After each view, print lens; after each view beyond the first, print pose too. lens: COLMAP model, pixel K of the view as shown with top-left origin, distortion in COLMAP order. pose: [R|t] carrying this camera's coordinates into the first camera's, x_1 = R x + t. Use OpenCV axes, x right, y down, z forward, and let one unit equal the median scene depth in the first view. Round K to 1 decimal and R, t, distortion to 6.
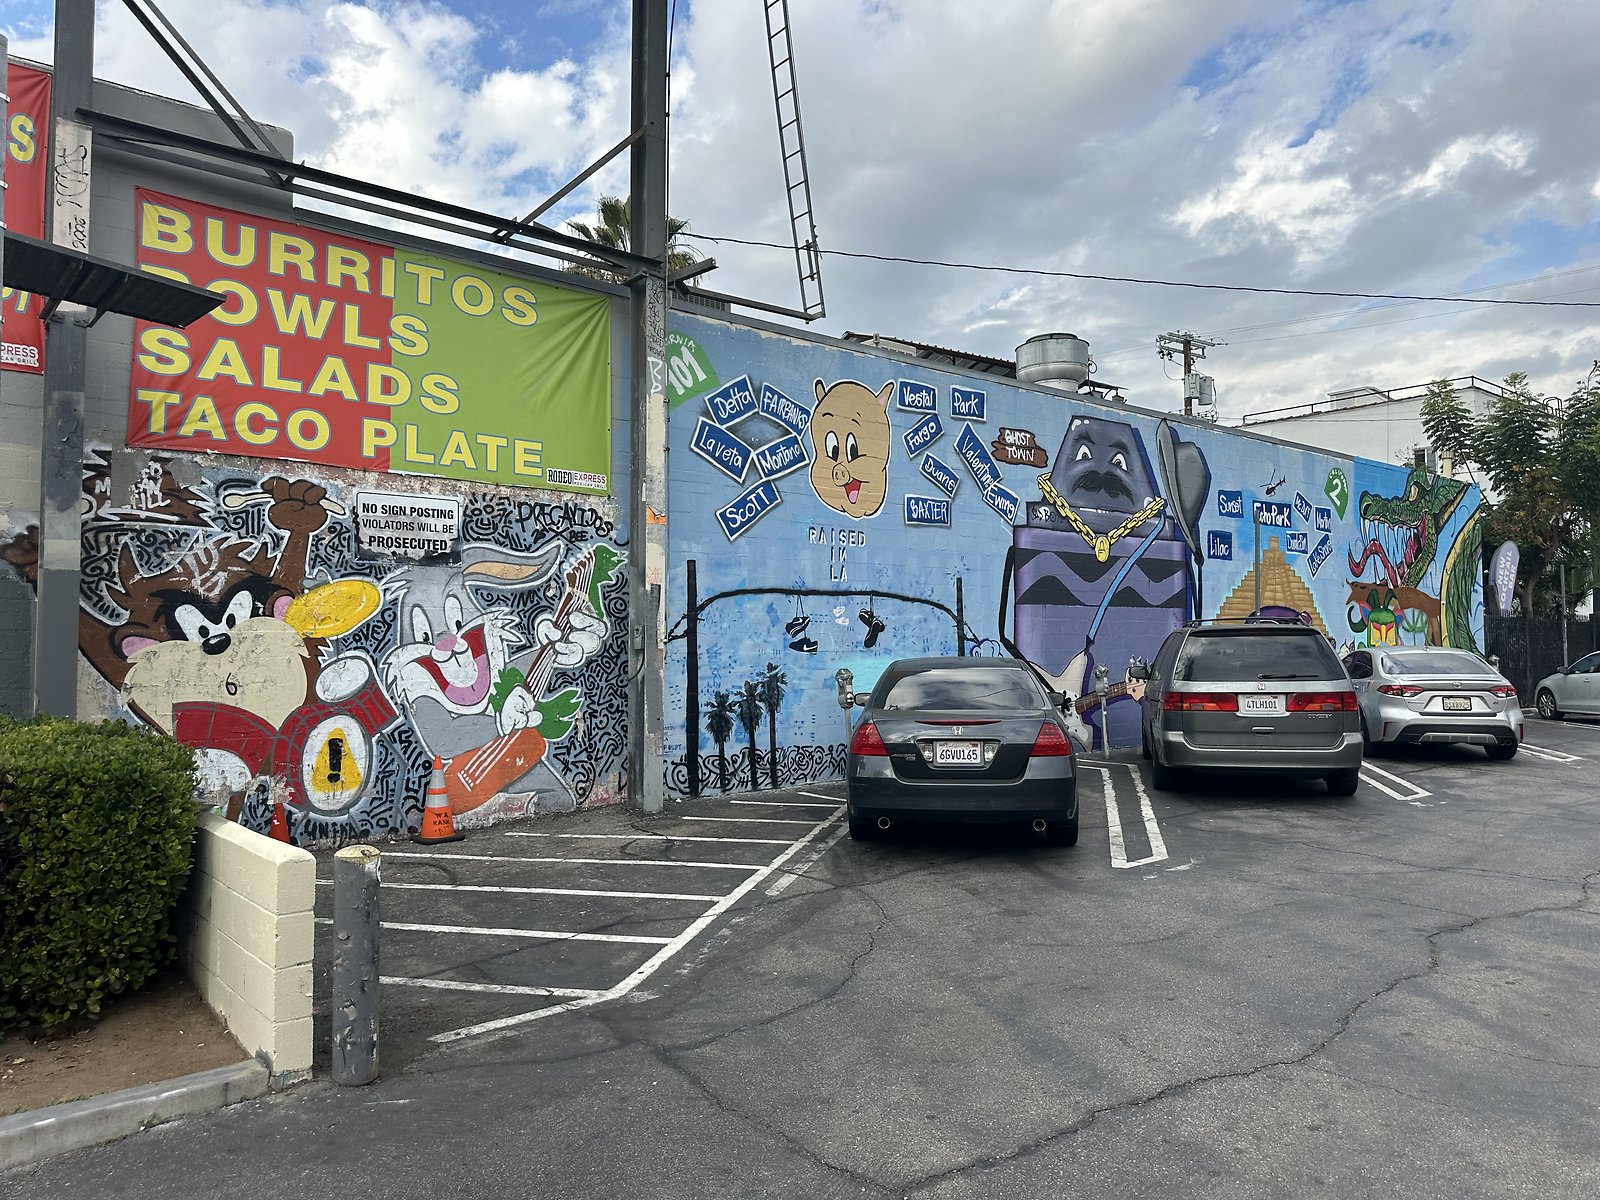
lens RADIAL K [[1204.8, 0, 789.5], [0, 1204.8, 606.9], [0, 0, 1]] dist [0.048775, -0.018528]
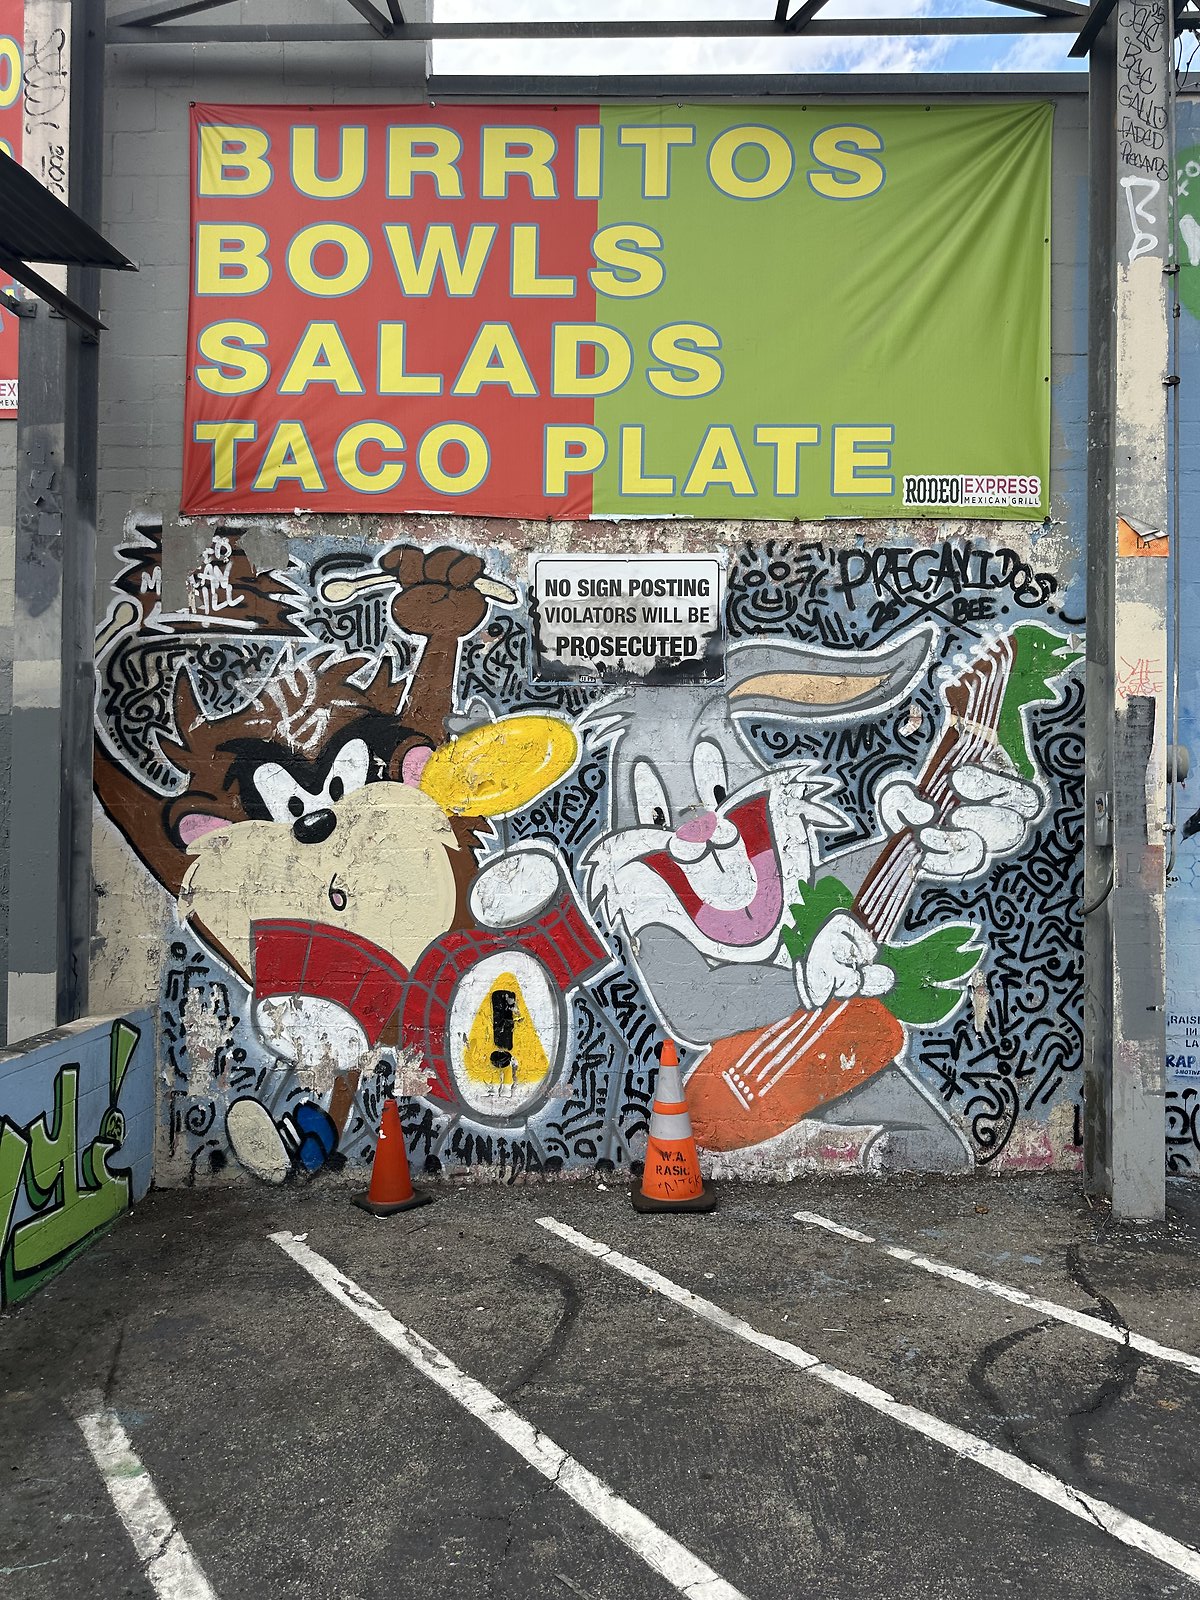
lens RADIAL K [[1130.5, 0, 594.3], [0, 1130.5, 808.1], [0, 0, 1]] dist [0.058107, -0.066521]
pose [[0.754918, -0.001470, -0.655818, 0.009813], [0.012179, 0.999856, 0.011777, 0.014051], [0.655706, -0.016878, 0.754828, 0.565377]]
